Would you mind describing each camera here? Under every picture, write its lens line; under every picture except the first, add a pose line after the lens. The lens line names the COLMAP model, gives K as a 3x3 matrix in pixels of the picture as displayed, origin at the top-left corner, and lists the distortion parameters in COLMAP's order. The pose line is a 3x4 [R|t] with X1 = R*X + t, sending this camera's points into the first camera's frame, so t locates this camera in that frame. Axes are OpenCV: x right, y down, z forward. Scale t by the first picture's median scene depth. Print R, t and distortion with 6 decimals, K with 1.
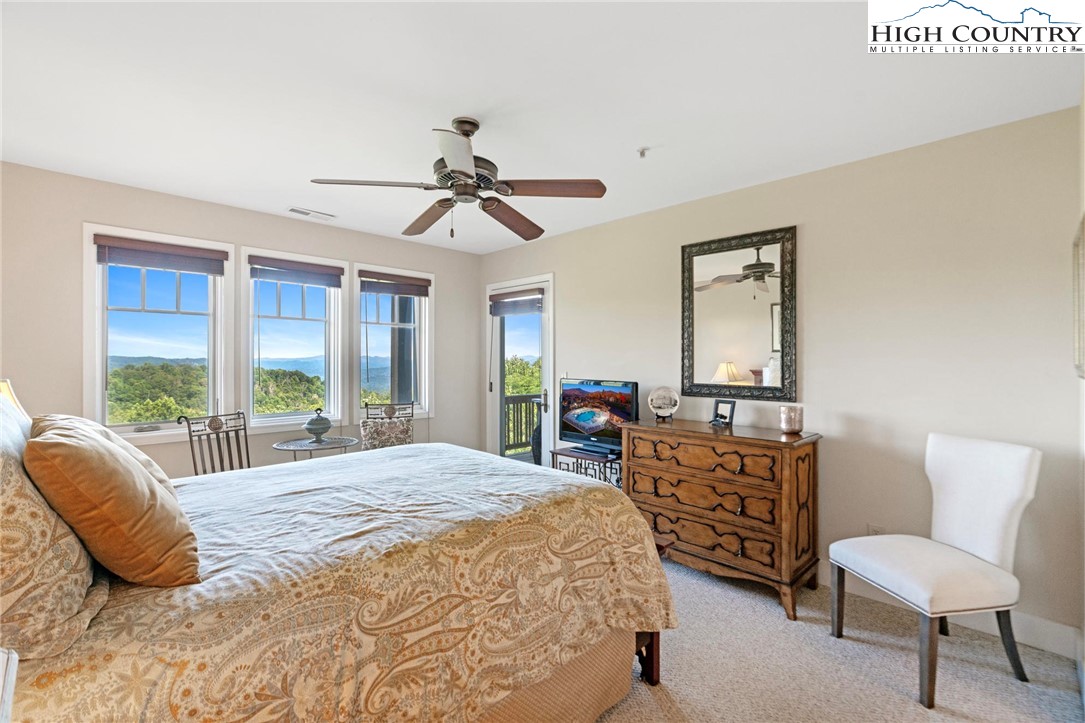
lens RADIAL K [[489.4, 0, 551.6], [0, 489.4, 361.4], [0, 0, 1]] dist [-0.014714, 0.006431]
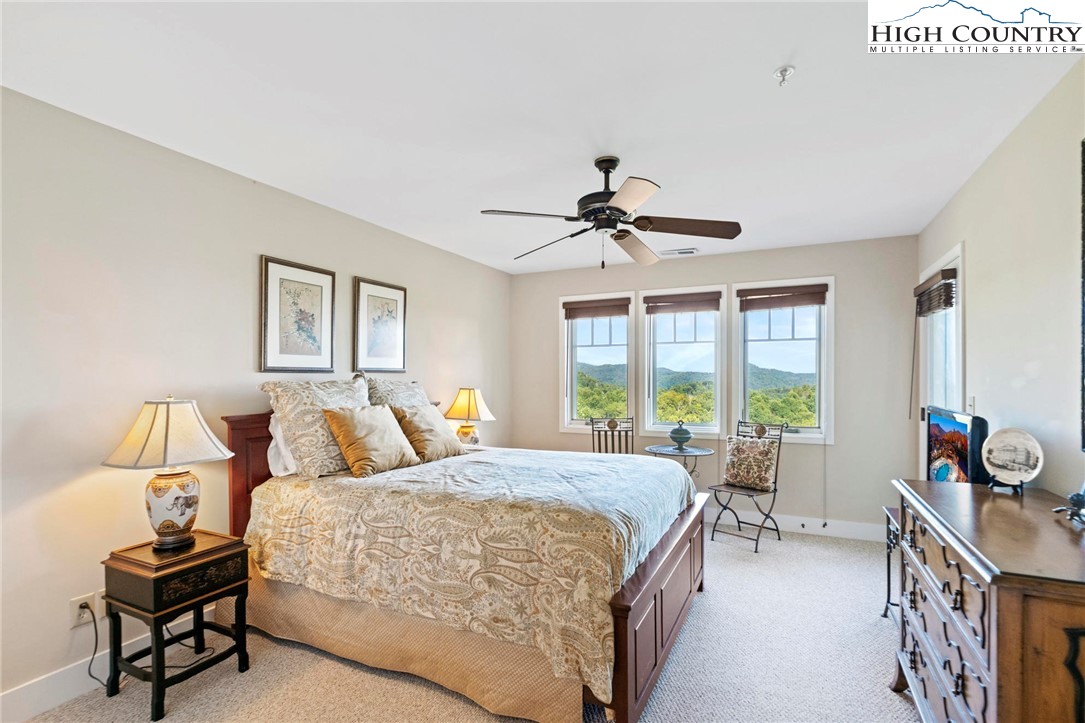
lens RADIAL K [[489.4, 0, 553.2], [0, 489.4, 387.8], [0, 0, 1]] dist [-0.014714, 0.006431]
pose [[0.338614, 0.018189, -0.940749, 0.586071], [0.000237, 0.999811, 0.019416, -0.003052], [0.940925, -0.006797, 0.338546, 0.374301]]
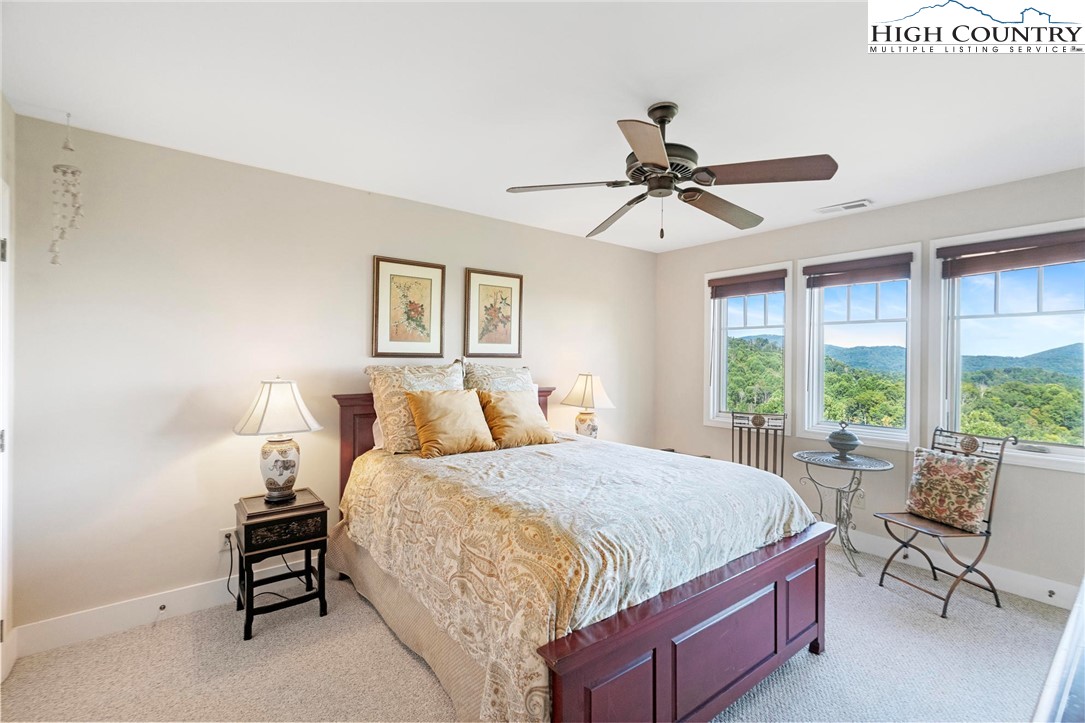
lens RADIAL K [[489.4, 0, 550.2], [0, 489.4, 361.9], [0, 0, 1]] dist [-0.014714, 0.006431]
pose [[-0.112483, 0.006548, -0.993632, 0.546057], [-0.011813, 0.999899, 0.007927, -0.016722], [0.993583, 0.012630, -0.112394, 0.649428]]
